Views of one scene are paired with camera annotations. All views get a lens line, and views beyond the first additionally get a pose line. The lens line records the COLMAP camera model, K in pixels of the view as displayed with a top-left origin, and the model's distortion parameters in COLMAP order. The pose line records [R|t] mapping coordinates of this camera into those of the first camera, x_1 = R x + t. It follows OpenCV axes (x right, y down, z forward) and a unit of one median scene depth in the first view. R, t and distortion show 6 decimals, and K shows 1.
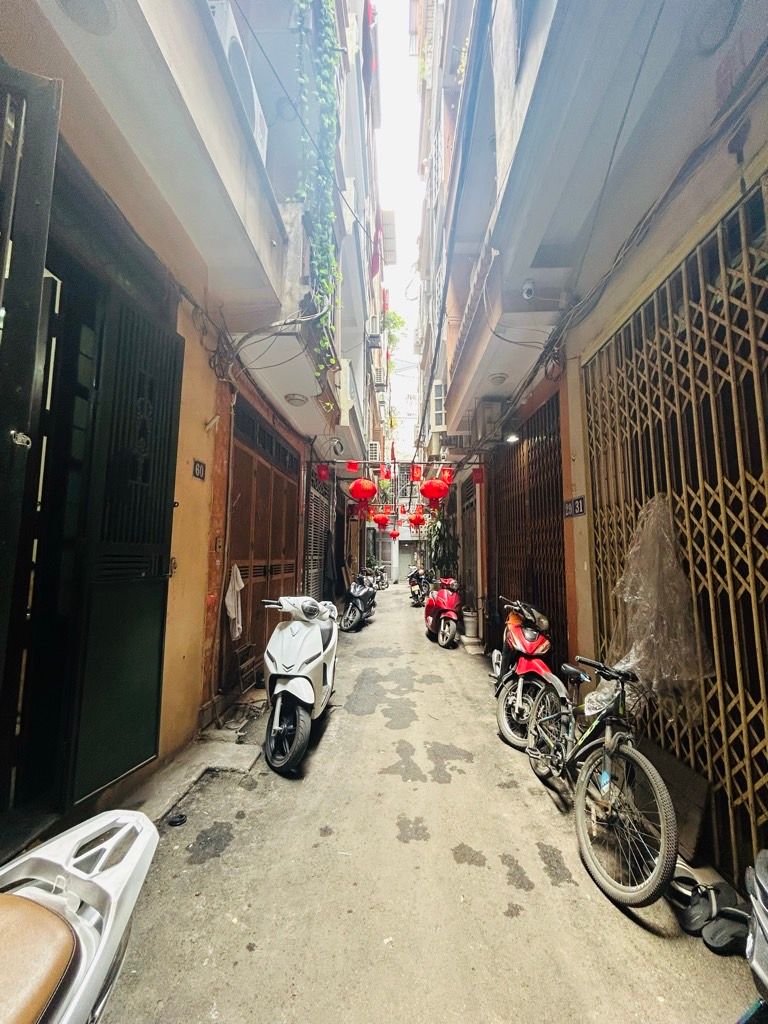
lens RADIAL K [[417.2, 0, 384.5], [0, 417.2, 509.5], [0, 0, 1]] dist [0.001355, 0.000364]
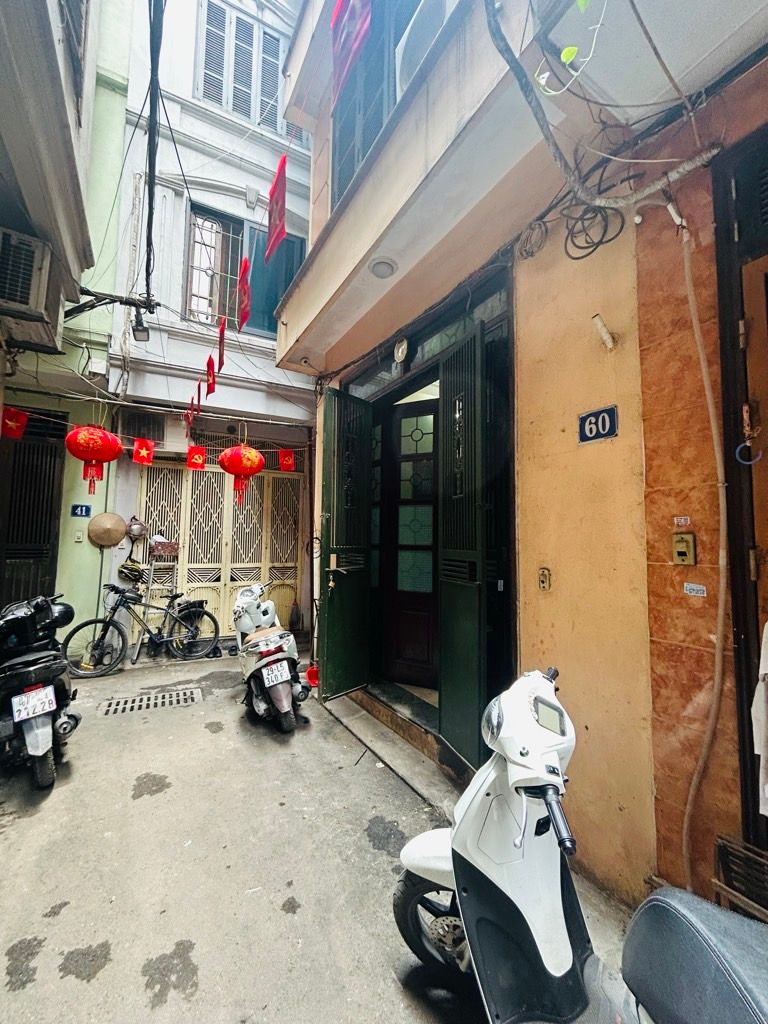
lens RADIAL K [[417.2, 0, 386.1], [0, 417.2, 511.5], [0, 0, 1]] dist [0.001355, 0.000364]
pose [[-0.843930, -0.058718, -0.533229, 0.194537], [0.042849, 0.983438, -0.176109, 0.189077], [0.534739, -0.171472, -0.827437, 2.059771]]
